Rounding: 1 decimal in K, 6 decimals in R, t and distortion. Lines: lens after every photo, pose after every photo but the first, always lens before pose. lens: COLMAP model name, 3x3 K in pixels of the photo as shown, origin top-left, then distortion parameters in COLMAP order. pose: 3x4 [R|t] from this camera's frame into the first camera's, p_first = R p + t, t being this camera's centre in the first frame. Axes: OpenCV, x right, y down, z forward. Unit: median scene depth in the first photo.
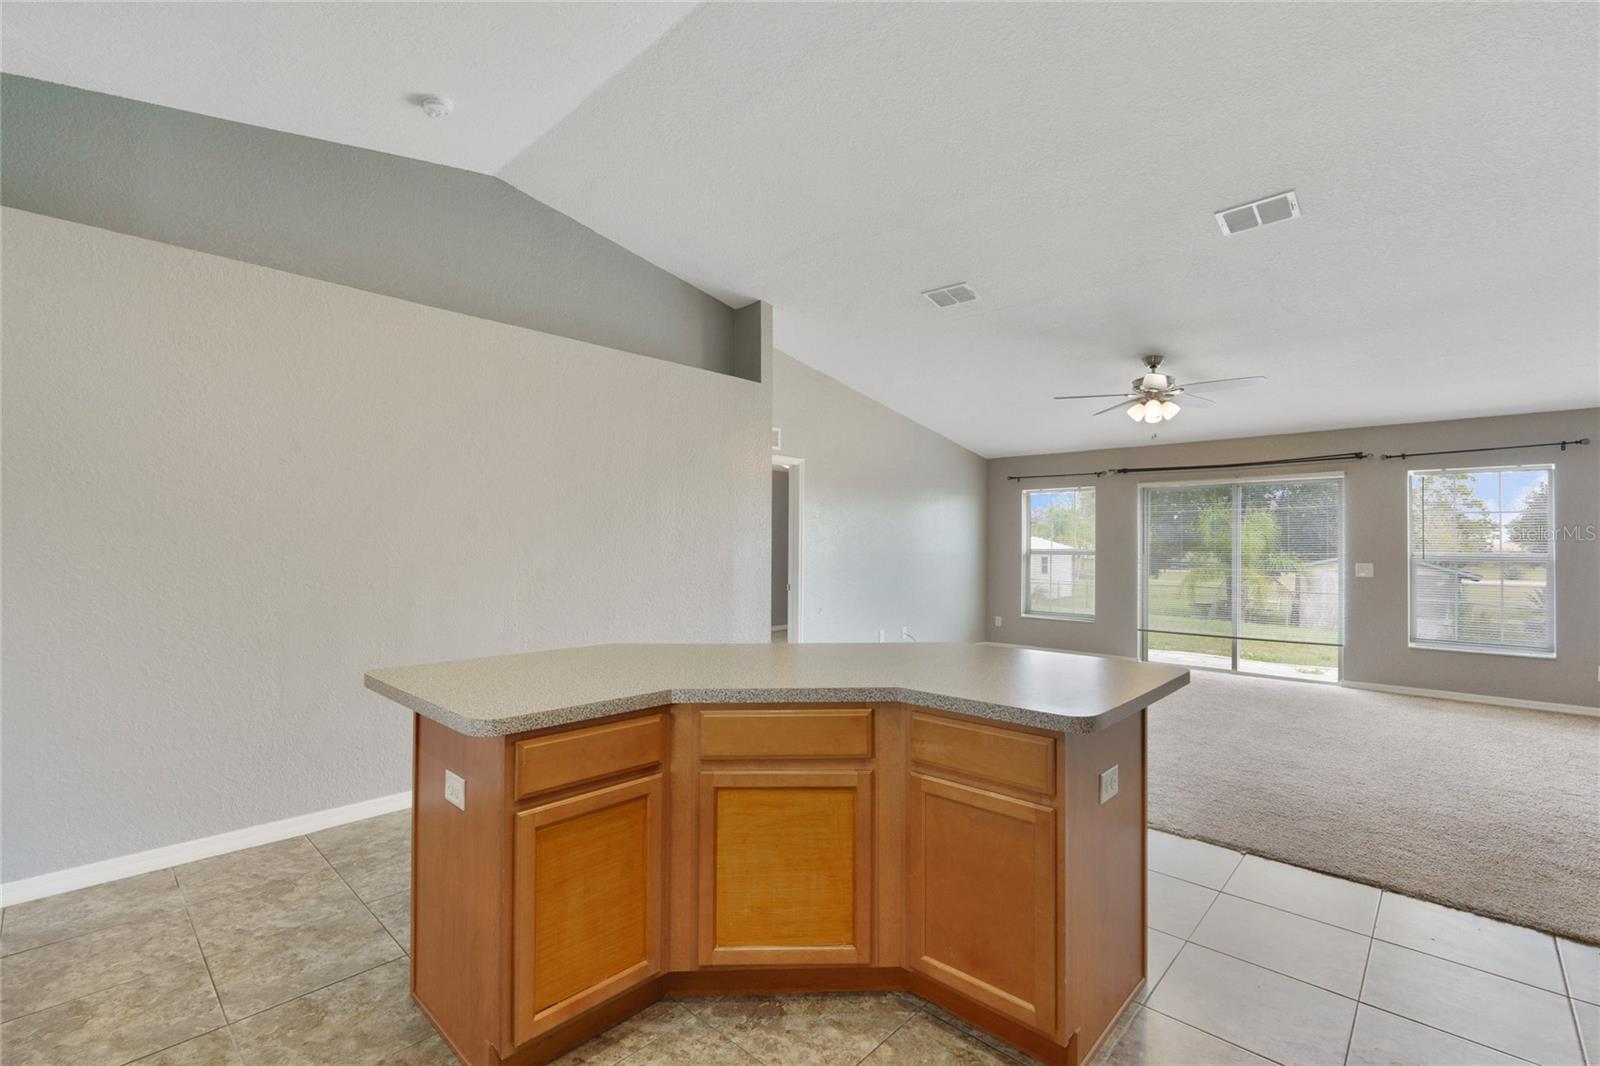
lens RADIAL K [[700.2, 0, 805.2], [0, 700.2, 542.8], [0, 0, 1]] dist [-0.000266, 0.000401]
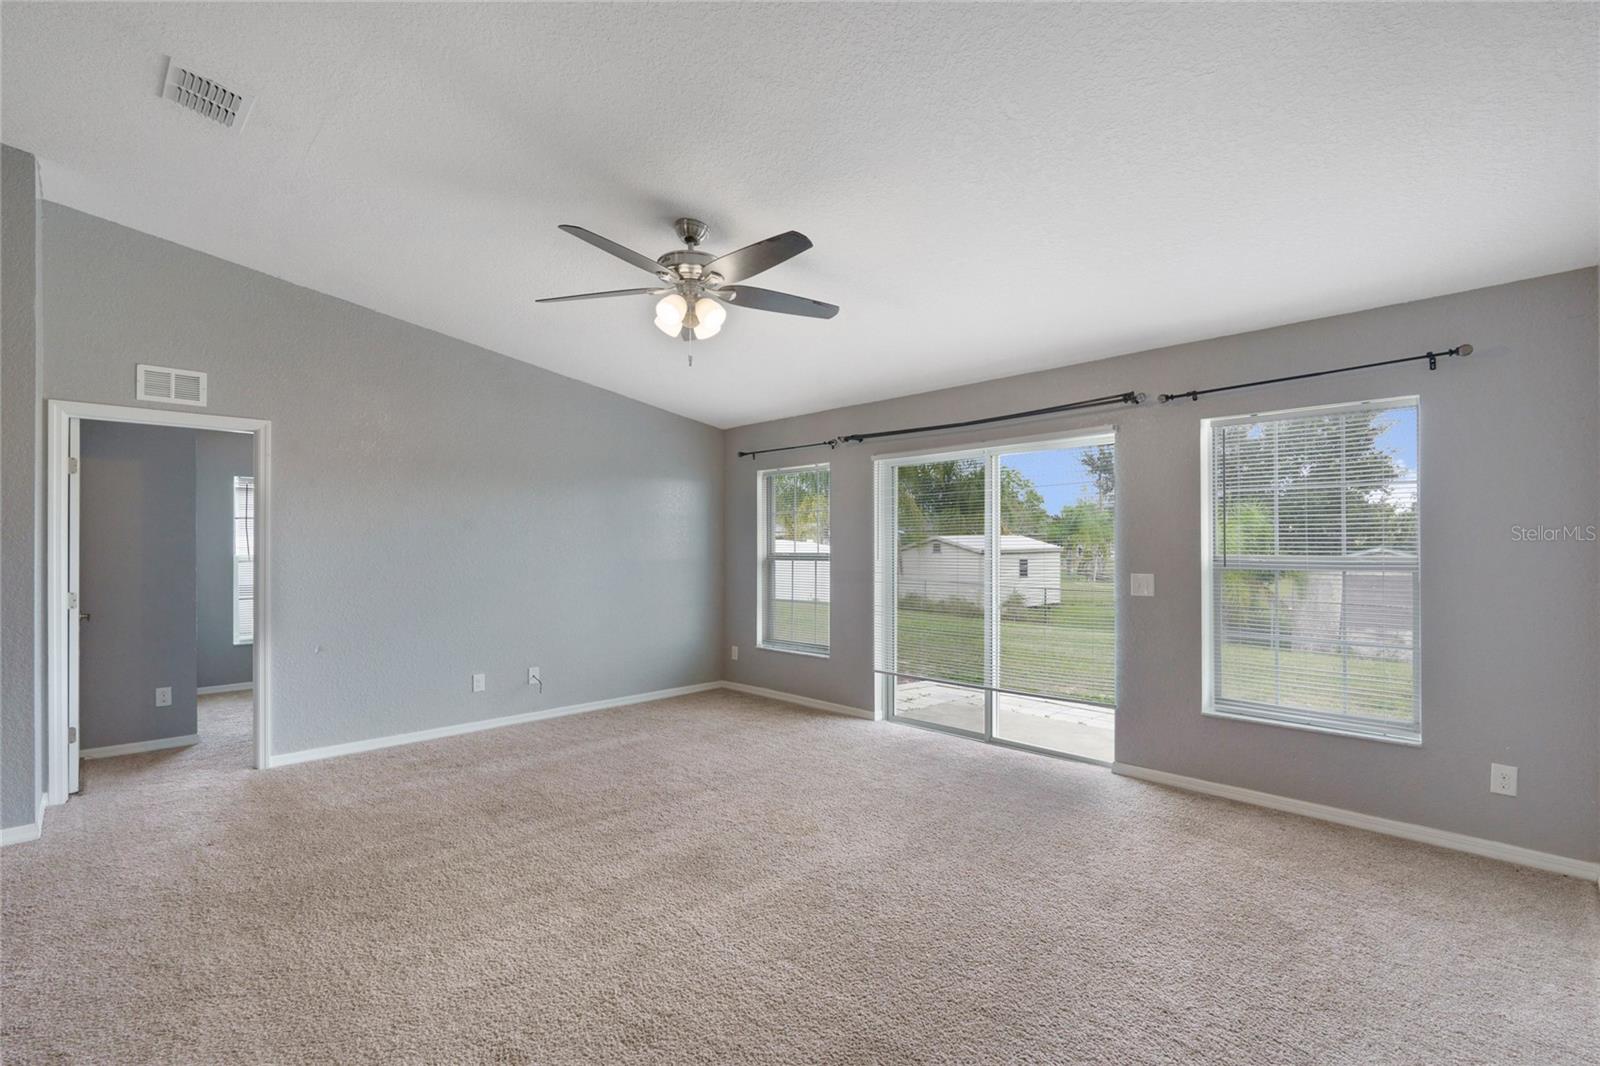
lens RADIAL K [[730.8, 0, 803.6], [0, 730.8, 543.5], [0, 0, 1]] dist [-0.000796, -0.000552]
pose [[0.998588, -0.009192, -0.052321, 0.535779], [0.009130, 0.999957, -0.001426, 0.001137], [0.052332, 0.000946, 0.998629, 0.347253]]
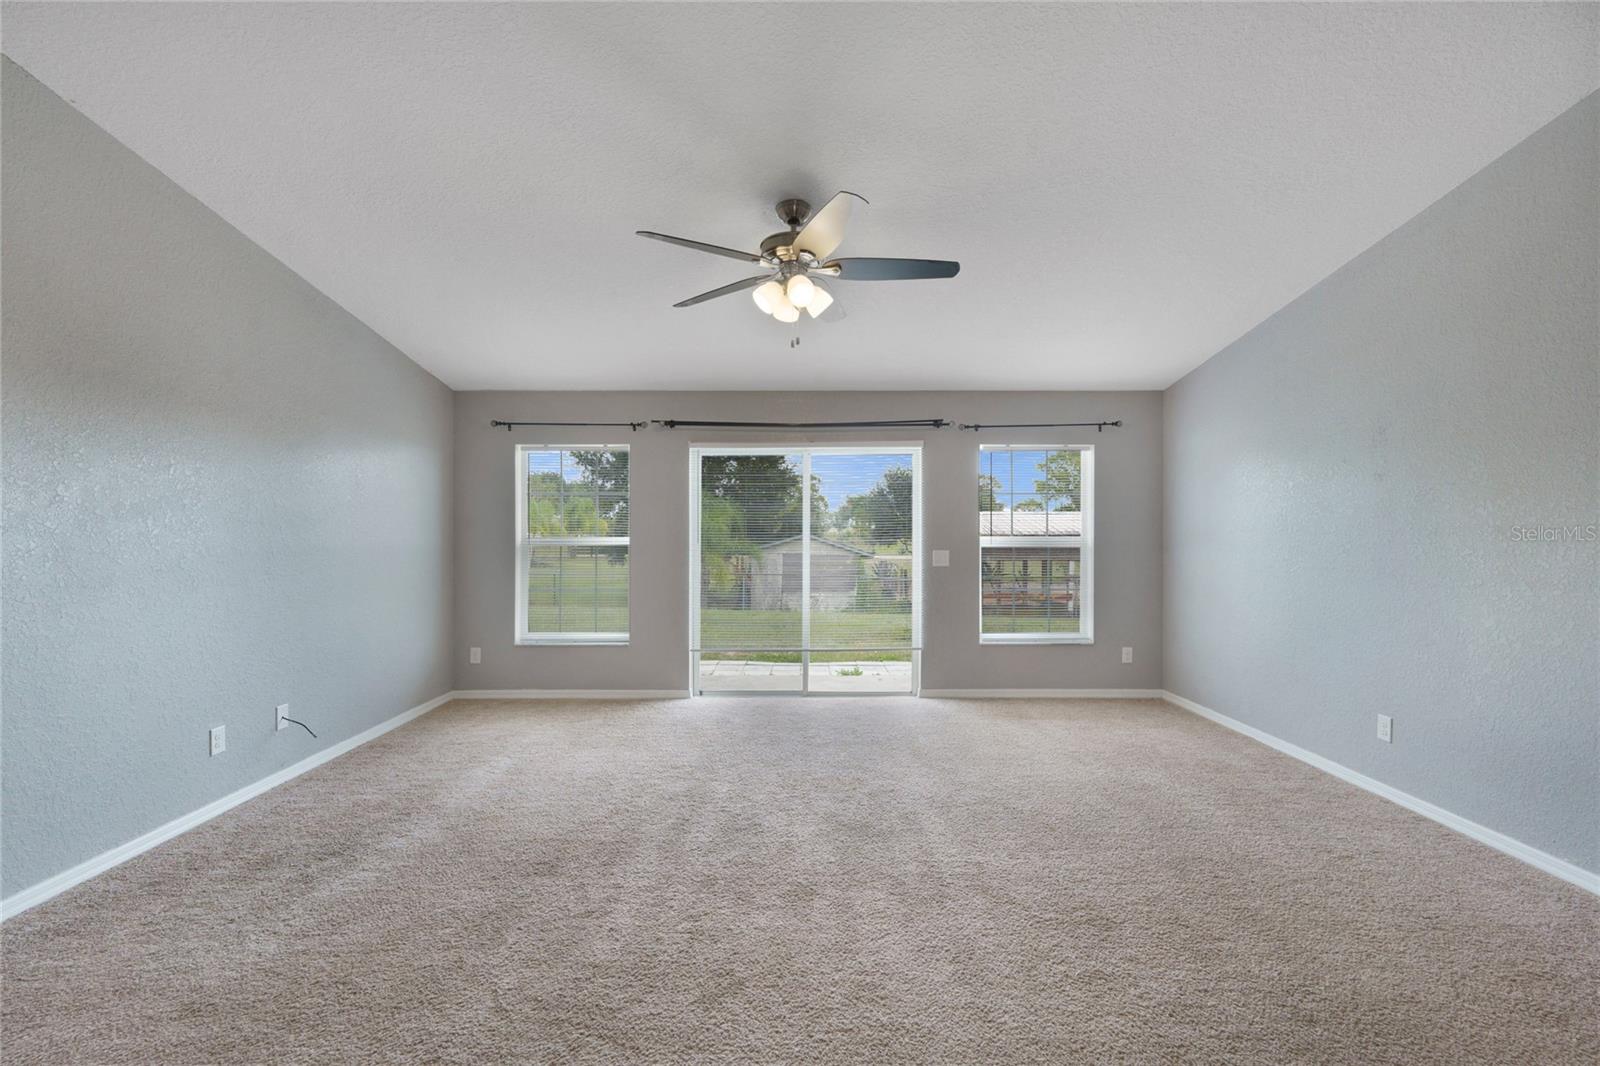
lens RADIAL K [[702.1, 0, 800.0], [0, 702.1, 533.0], [0, 0, 1]] dist [-0.001371, -0.000548]
pose [[0.731774, -0.008093, 0.681500, 0.089488], [0.004065, 0.999964, 0.007510, 0.001283], [-0.681535, -0.002725, 0.731780, 0.491125]]
